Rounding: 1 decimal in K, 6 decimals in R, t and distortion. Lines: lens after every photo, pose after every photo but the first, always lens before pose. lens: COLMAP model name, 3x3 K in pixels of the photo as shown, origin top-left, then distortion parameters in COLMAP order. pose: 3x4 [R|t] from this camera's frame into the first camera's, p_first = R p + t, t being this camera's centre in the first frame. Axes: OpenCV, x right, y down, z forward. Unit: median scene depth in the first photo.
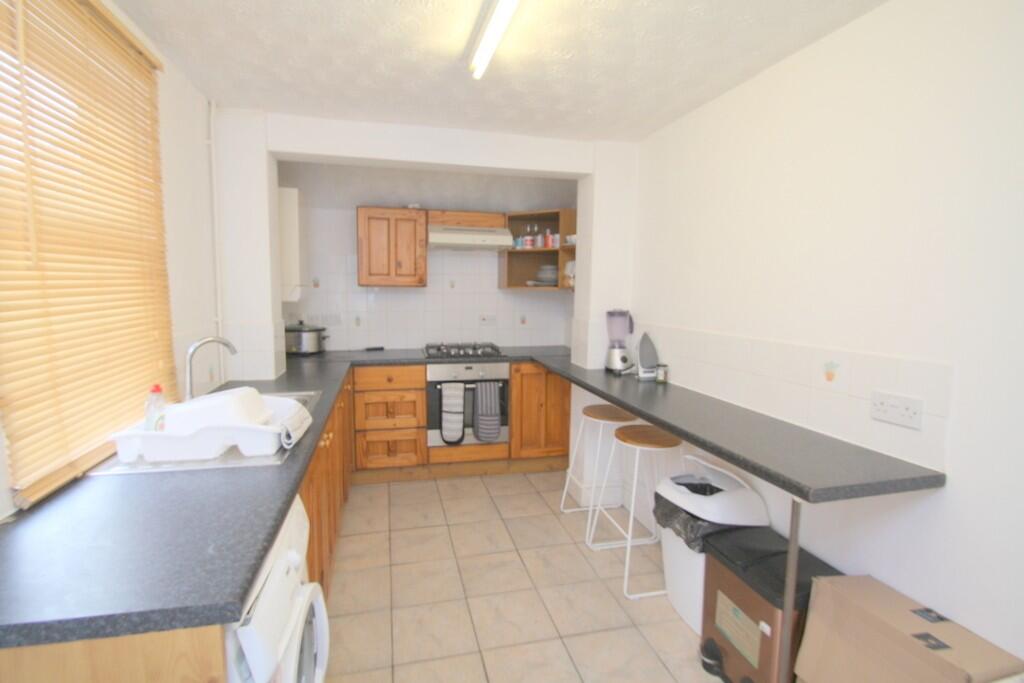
lens RADIAL K [[473.6, 0, 504.8], [0, 473.6, 338.7], [0, 0, 1]] dist [0.001591, 0.000207]
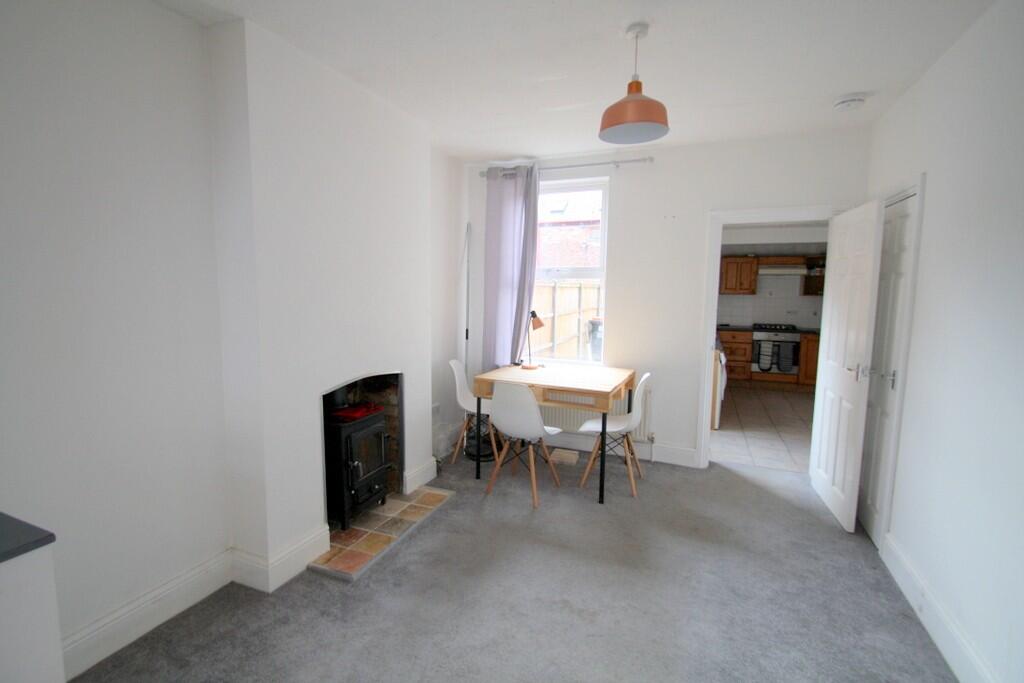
lens RADIAL K [[473.6, 0, 502.5], [0, 473.6, 331.7], [0, 0, 1]] dist [0.001591, 0.000207]
pose [[0.799533, 0.052502, -0.598324, 0.199245], [-0.067999, 0.997680, -0.003321, 0.134353], [0.596761, 0.043341, 0.801248, -1.323108]]
